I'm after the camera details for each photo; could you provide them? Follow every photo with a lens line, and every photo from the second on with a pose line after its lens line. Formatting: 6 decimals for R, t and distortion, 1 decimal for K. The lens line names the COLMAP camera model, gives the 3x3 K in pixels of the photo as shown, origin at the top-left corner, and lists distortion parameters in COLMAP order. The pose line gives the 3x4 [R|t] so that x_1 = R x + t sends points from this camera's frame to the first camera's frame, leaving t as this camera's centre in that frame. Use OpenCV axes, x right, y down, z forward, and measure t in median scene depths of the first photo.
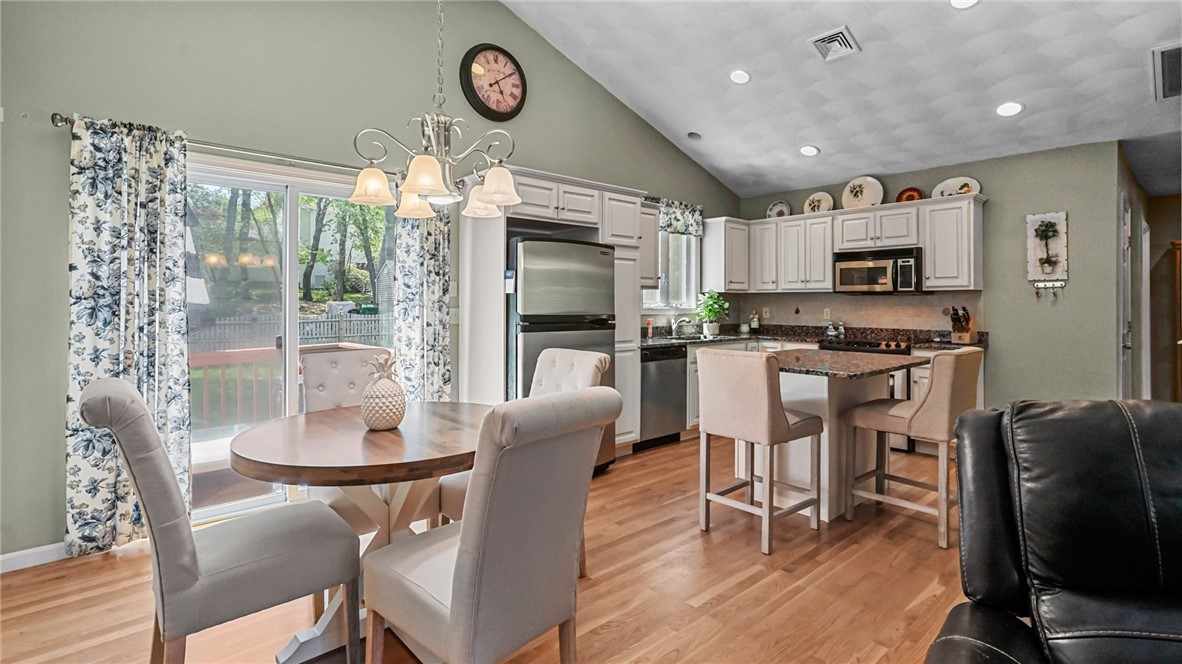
lens RADIAL K [[554.0, 0, 599.5], [0, 554.0, 294.6], [0, 0, 1]] dist [-0.003091, 0.012647]
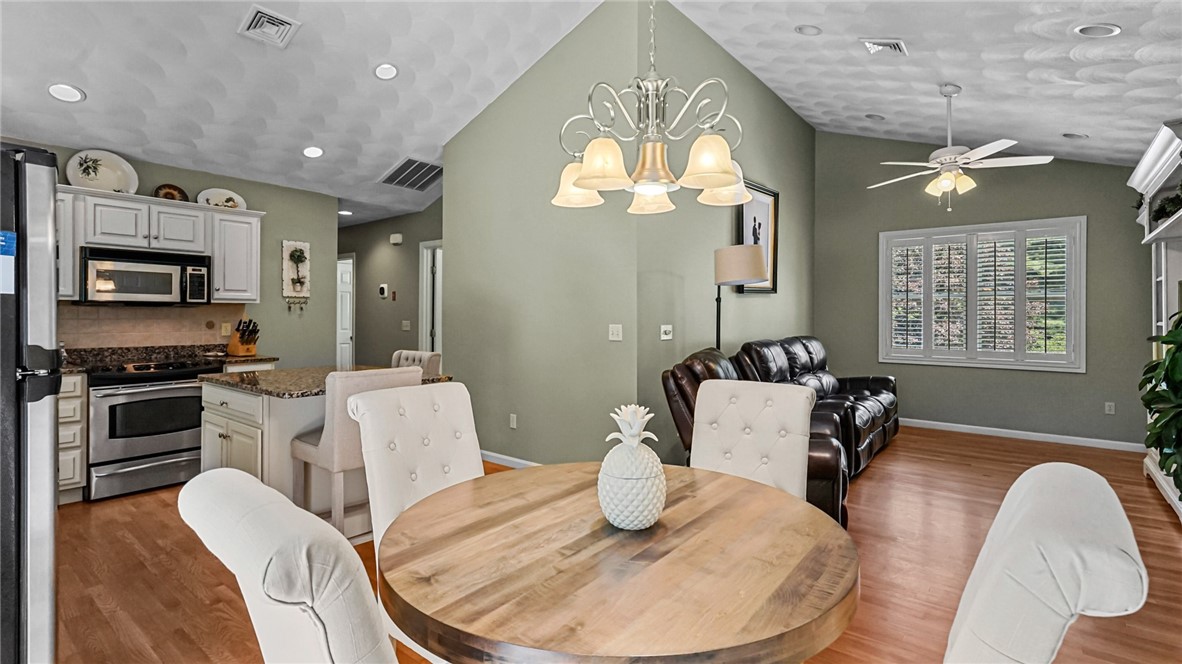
lens RADIAL K [[554.0, 0, 599.7], [0, 554.0, 317.7], [0, 0, 1]] dist [-0.003091, 0.012647]
pose [[-0.160779, -0.007457, 0.986962, -0.477422], [-0.017505, 0.999836, 0.004703, 0.002162], [-0.986835, -0.016520, -0.160883, 0.533605]]
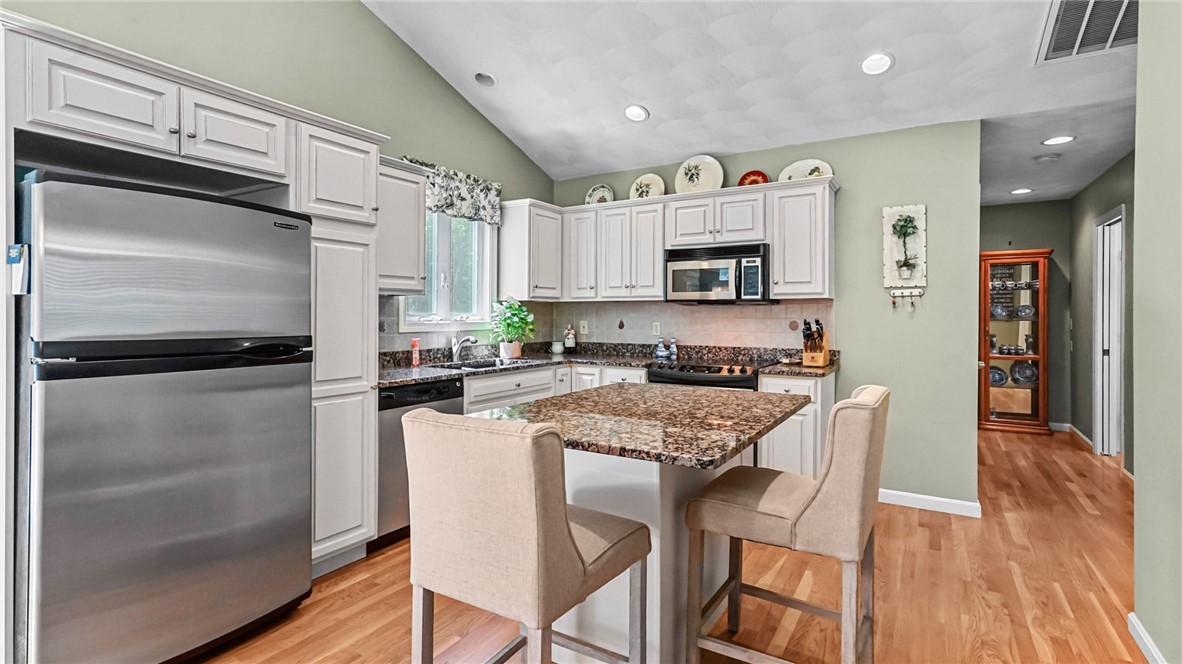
lens RADIAL K [[554.0, 0, 599.3], [0, 554.0, 309.8], [0, 0, 1]] dist [-0.003091, 0.012647]
pose [[0.958567, 0.001638, 0.284862, 0.135304], [-0.003480, 0.999976, 0.005962, 0.004598], [-0.284845, -0.006707, 0.958550, 0.335660]]
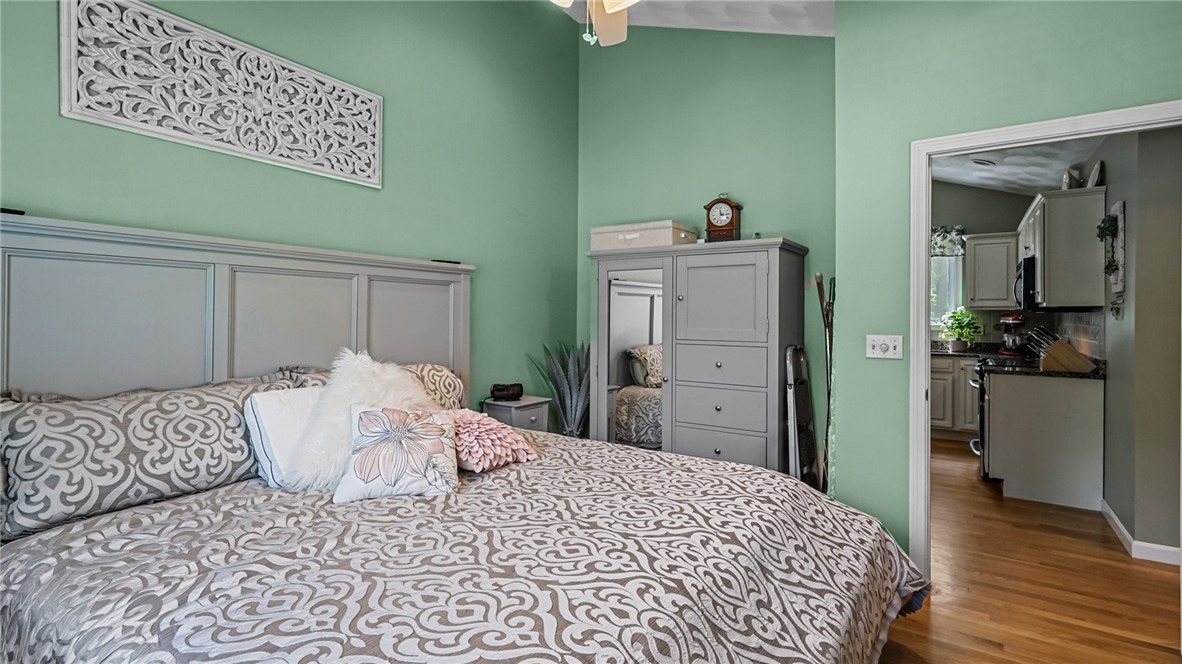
lens RADIAL K [[554.0, 0, 594.7], [0, 554.0, 319.7], [0, 0, 1]] dist [-0.003091, 0.012647]
pose [[0.238473, 0.005239, -0.971135, 1.348273], [0.009178, 0.999929, 0.007648, -0.000356], [0.971106, -0.010737, 0.238408, 0.134079]]
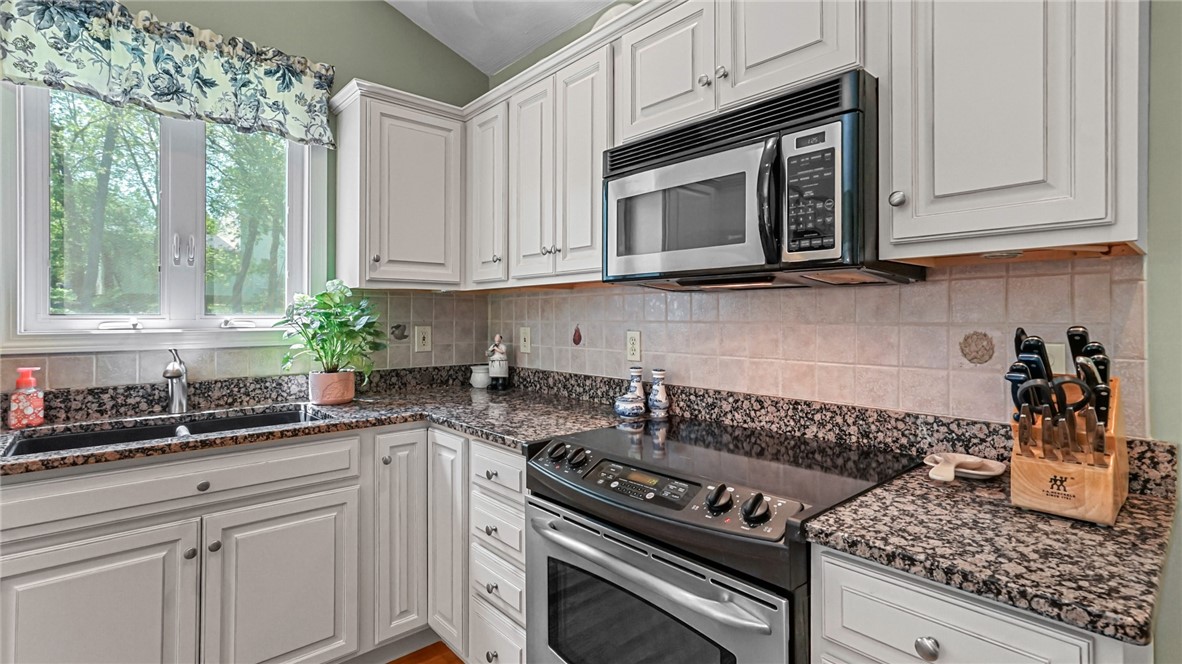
lens RADIAL K [[554.0, 0, 598.3], [0, 554.0, 314.2], [0, 0, 1]] dist [-0.003091, 0.012647]
pose [[0.999995, -0.002874, -0.001110, 0.494750], [0.002883, 0.999961, 0.008323, 0.014244], [0.001086, -0.008326, 0.999965, 0.815626]]
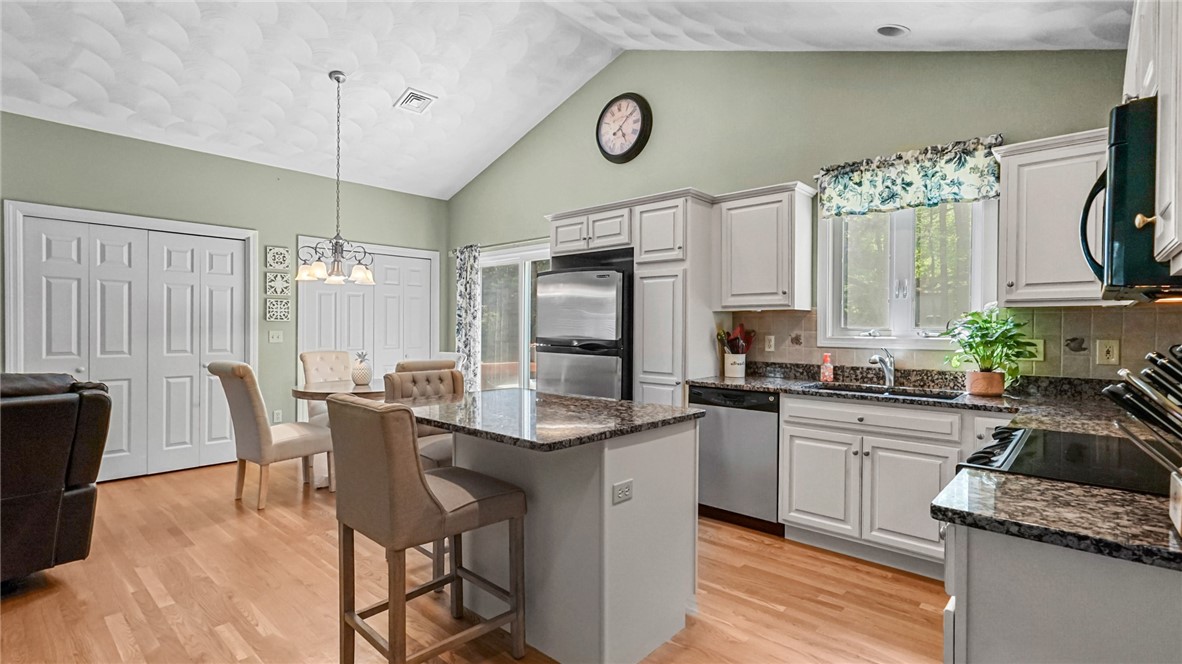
lens RADIAL K [[554.0, 0, 586.1], [0, 554.0, 330.9], [0, 0, 1]] dist [-0.003091, 0.012647]
pose [[0.092438, 0.005370, -0.995704, 0.859442], [0.008402, 0.999946, 0.006172, 0.012879], [0.995683, -0.008936, 0.092388, 0.780009]]
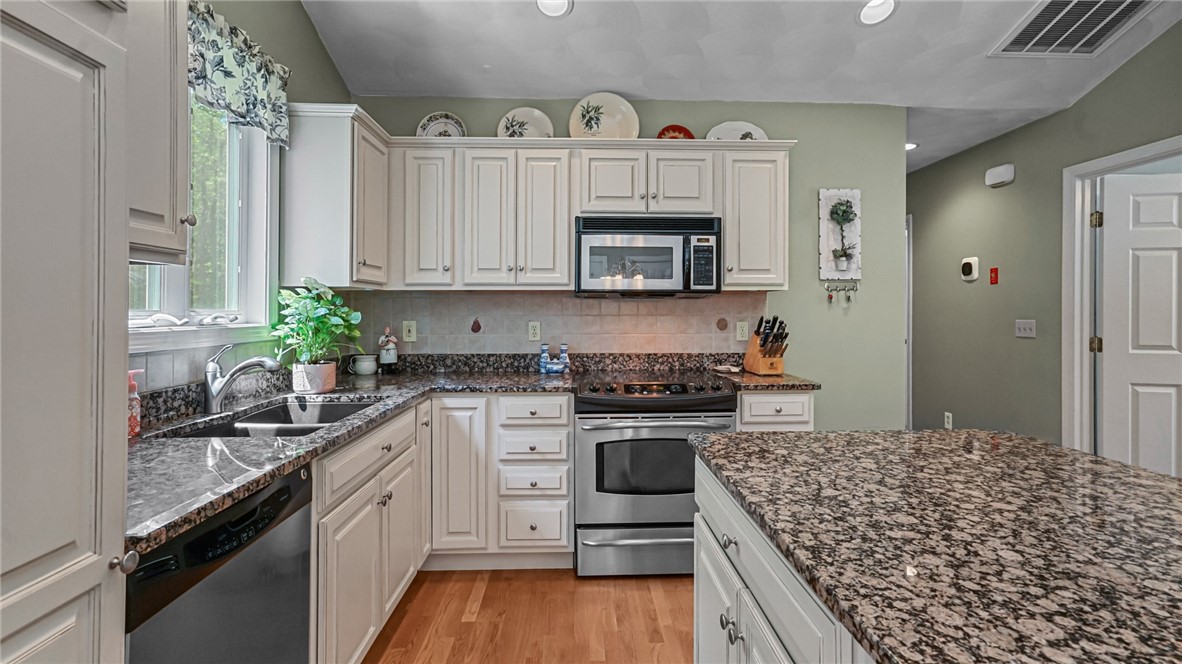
lens RADIAL K [[554.0, 0, 593.1], [0, 554.0, 305.4], [0, 0, 1]] dist [-0.003091, 0.012647]
pose [[0.644265, 0.005184, 0.764785, 0.031398], [-0.008773, 0.999961, 0.000612, 0.010534], [-0.764752, -0.007104, 0.644285, 0.762772]]
